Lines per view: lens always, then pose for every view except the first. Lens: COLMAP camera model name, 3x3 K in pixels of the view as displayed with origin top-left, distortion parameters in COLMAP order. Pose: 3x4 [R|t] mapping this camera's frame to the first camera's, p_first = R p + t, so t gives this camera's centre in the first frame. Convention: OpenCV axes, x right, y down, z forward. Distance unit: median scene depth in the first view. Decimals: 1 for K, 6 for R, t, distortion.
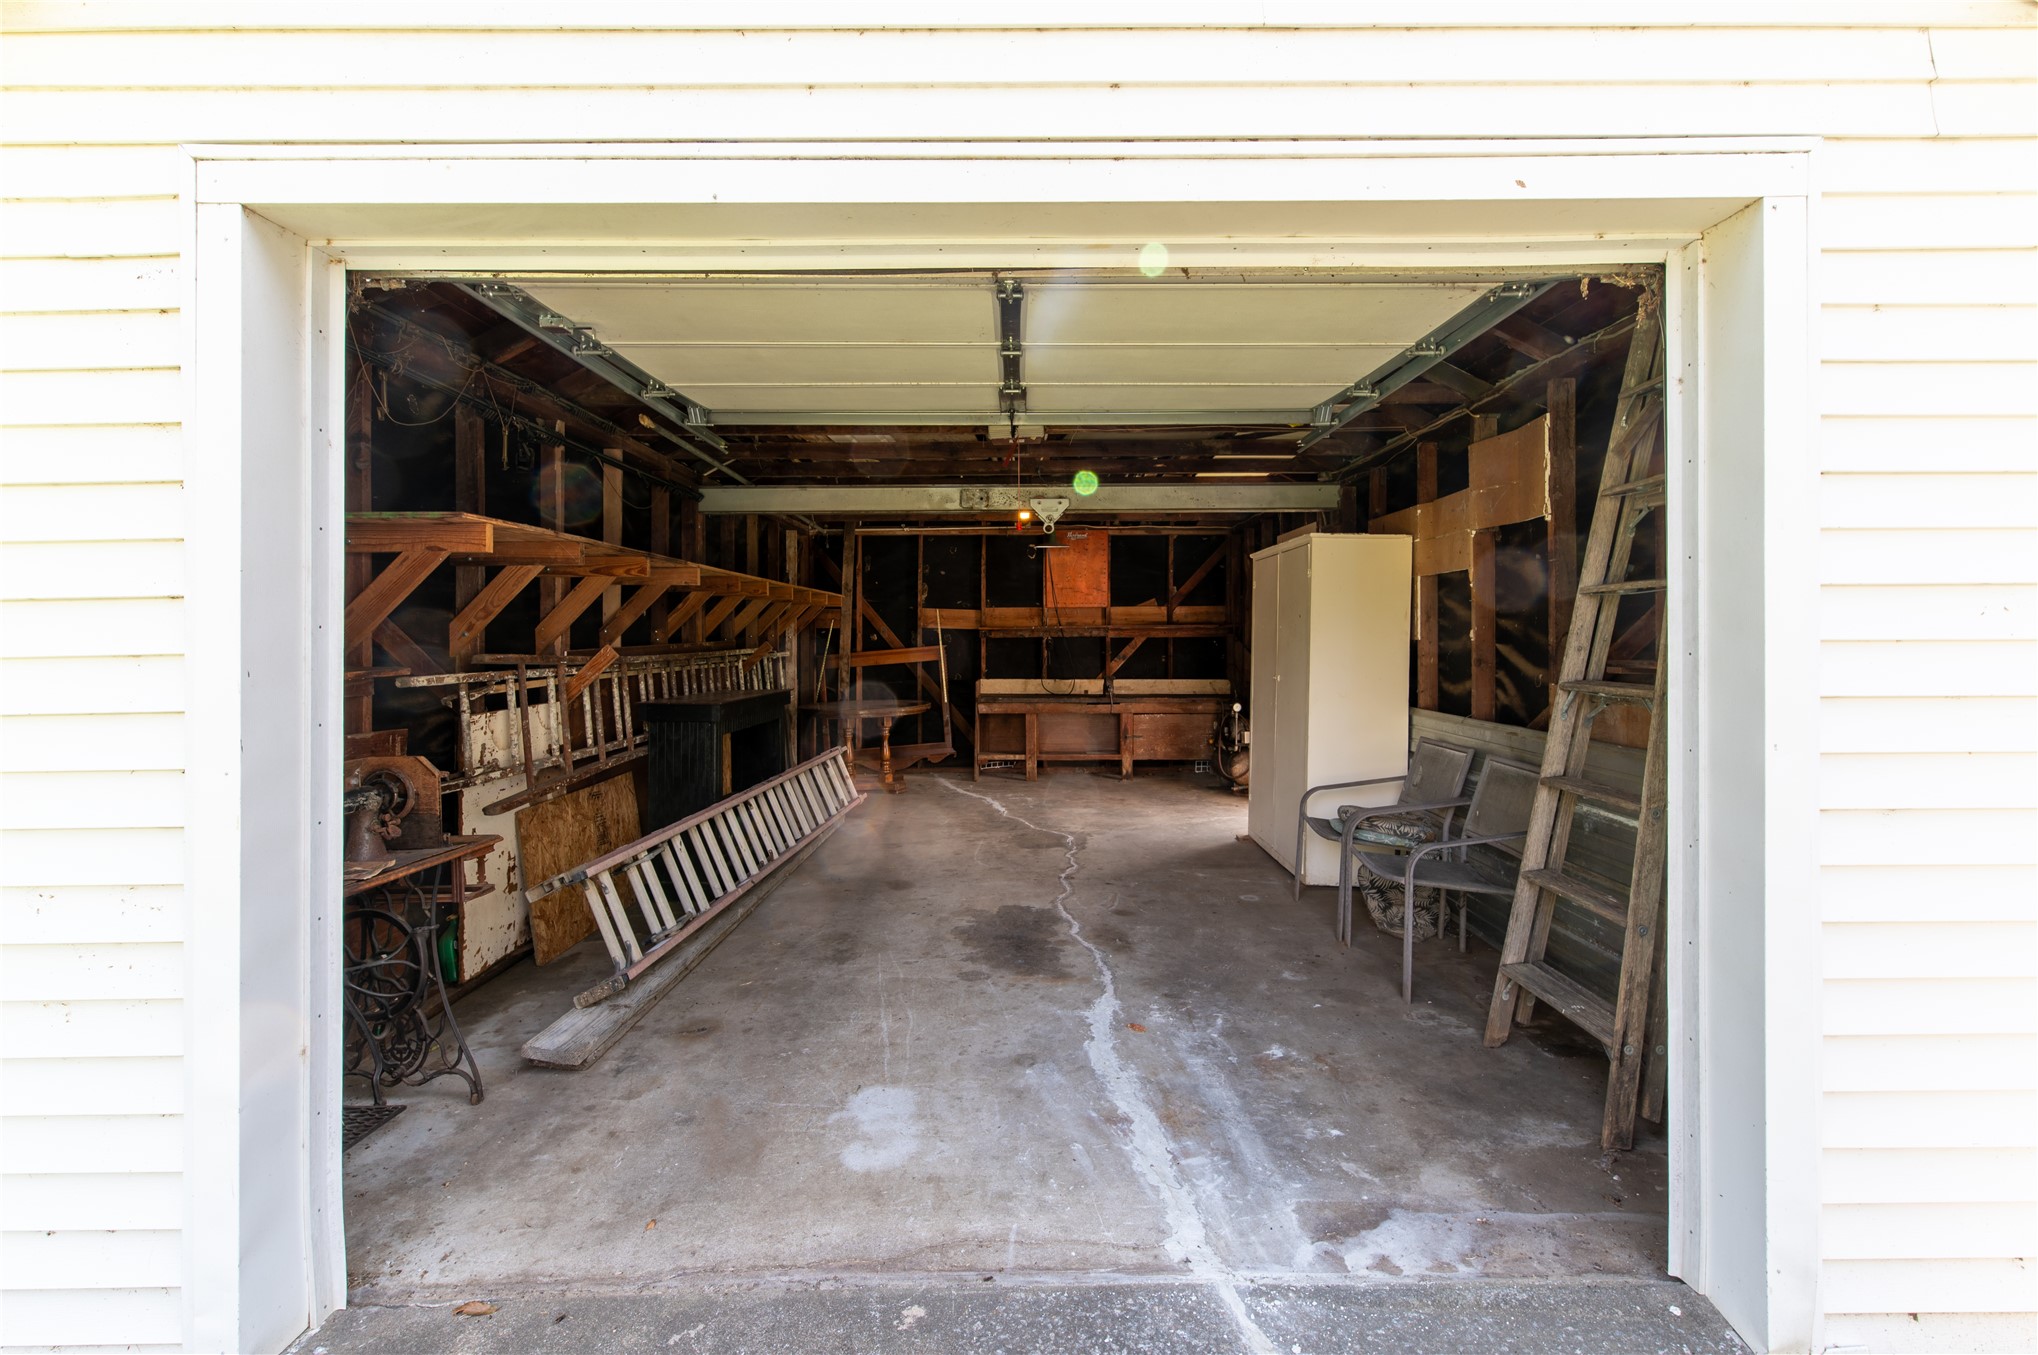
lens RADIAL K [[887.7, 0, 1014.3], [0, 887.7, 629.1], [0, 0, 1]] dist [0.004768, 0.001240]
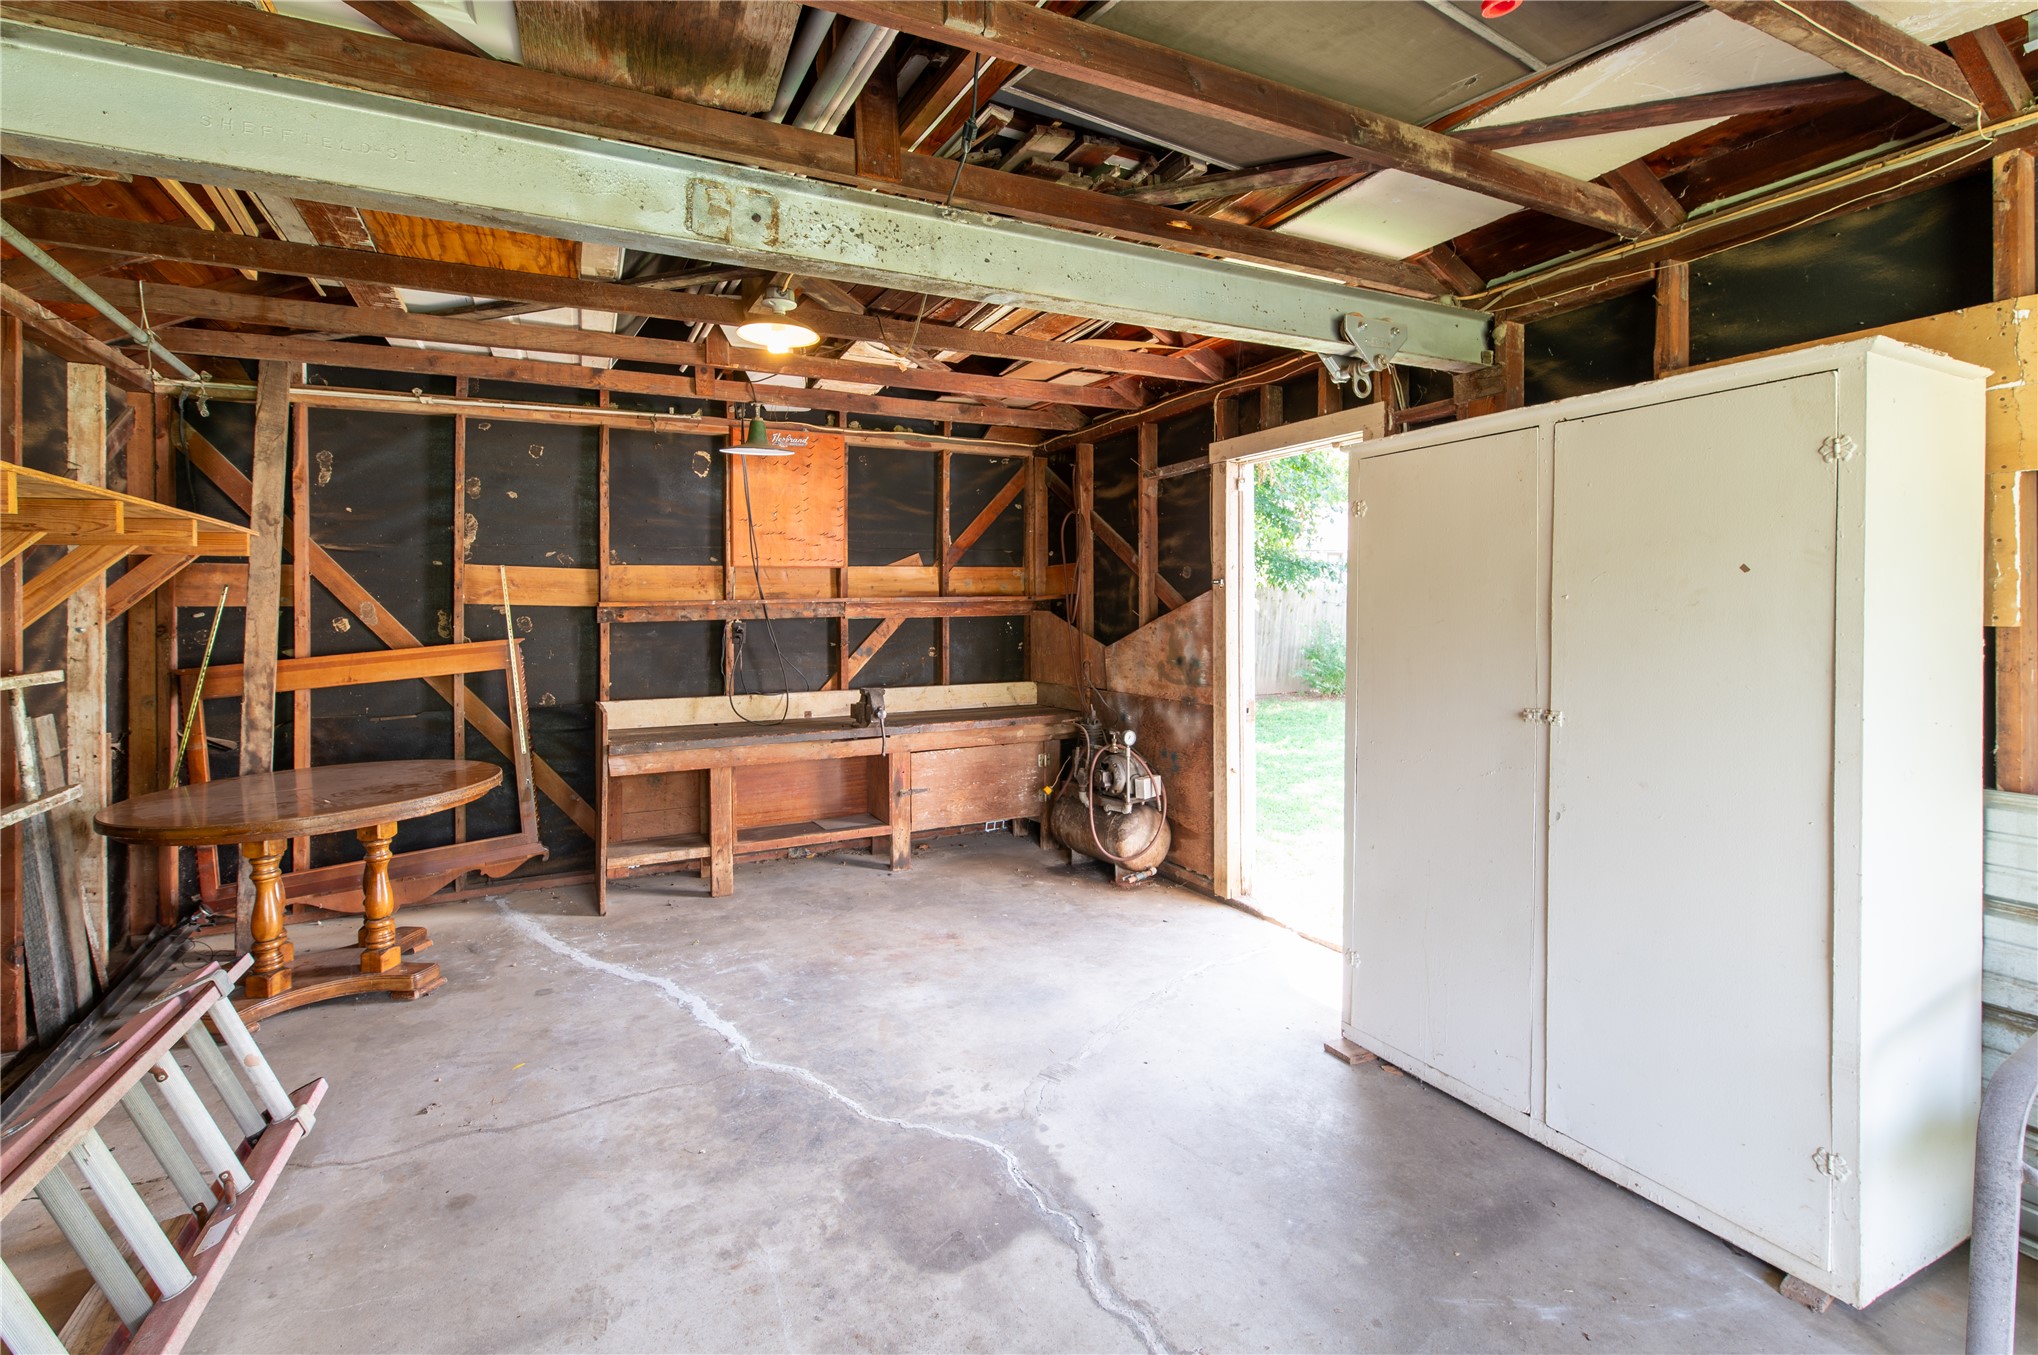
lens RADIAL K [[887.7, 0, 1029.9], [0, 887.7, 602.2], [0, 0, 1]] dist [0.004768, 0.001240]
pose [[0.873975, -0.005338, 0.485942, -0.071898], [0.005898, 0.999983, 0.000378, -0.001021], [-0.485936, 0.002536, 0.873991, 0.428289]]
